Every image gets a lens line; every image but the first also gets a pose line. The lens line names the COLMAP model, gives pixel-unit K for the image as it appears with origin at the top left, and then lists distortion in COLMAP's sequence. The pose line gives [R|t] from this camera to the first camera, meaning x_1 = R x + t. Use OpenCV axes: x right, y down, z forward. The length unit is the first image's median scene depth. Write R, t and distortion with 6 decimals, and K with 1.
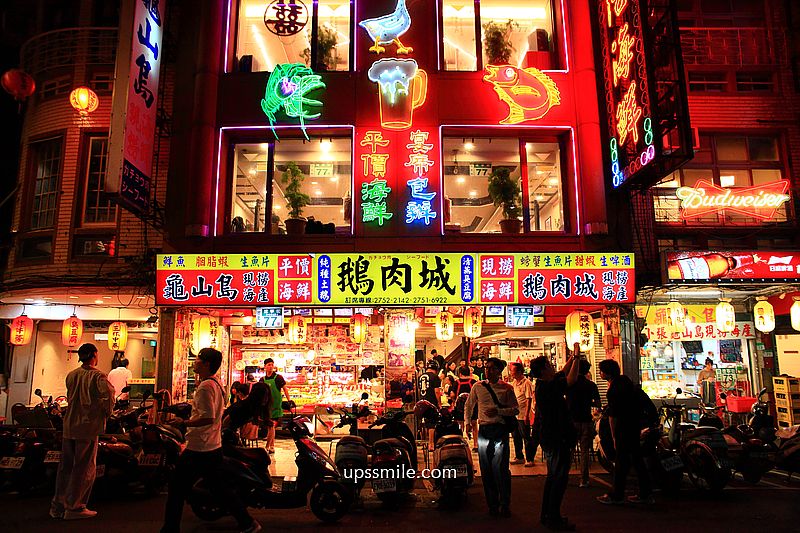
lens RADIAL K [[541.9, 0, 398.3], [0, 541.9, 267.1], [0, 0, 1]] dist [-0.109282, 0.096314]
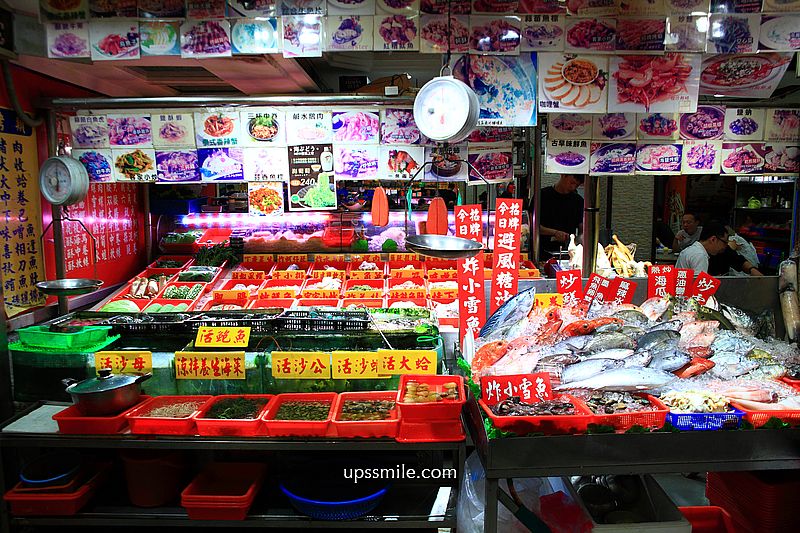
lens RADIAL K [[600.5, 0, 400.0], [0, 600.5, 266.5], [0, 0, 1]] dist [-0.100360, 0.063040]
pose [[0.999893, 0.005320, -0.013658, -0.165600], [-0.001151, 0.957418, 0.288704, 0.151247], [0.014612, -0.288657, 0.957321, 0.782846]]
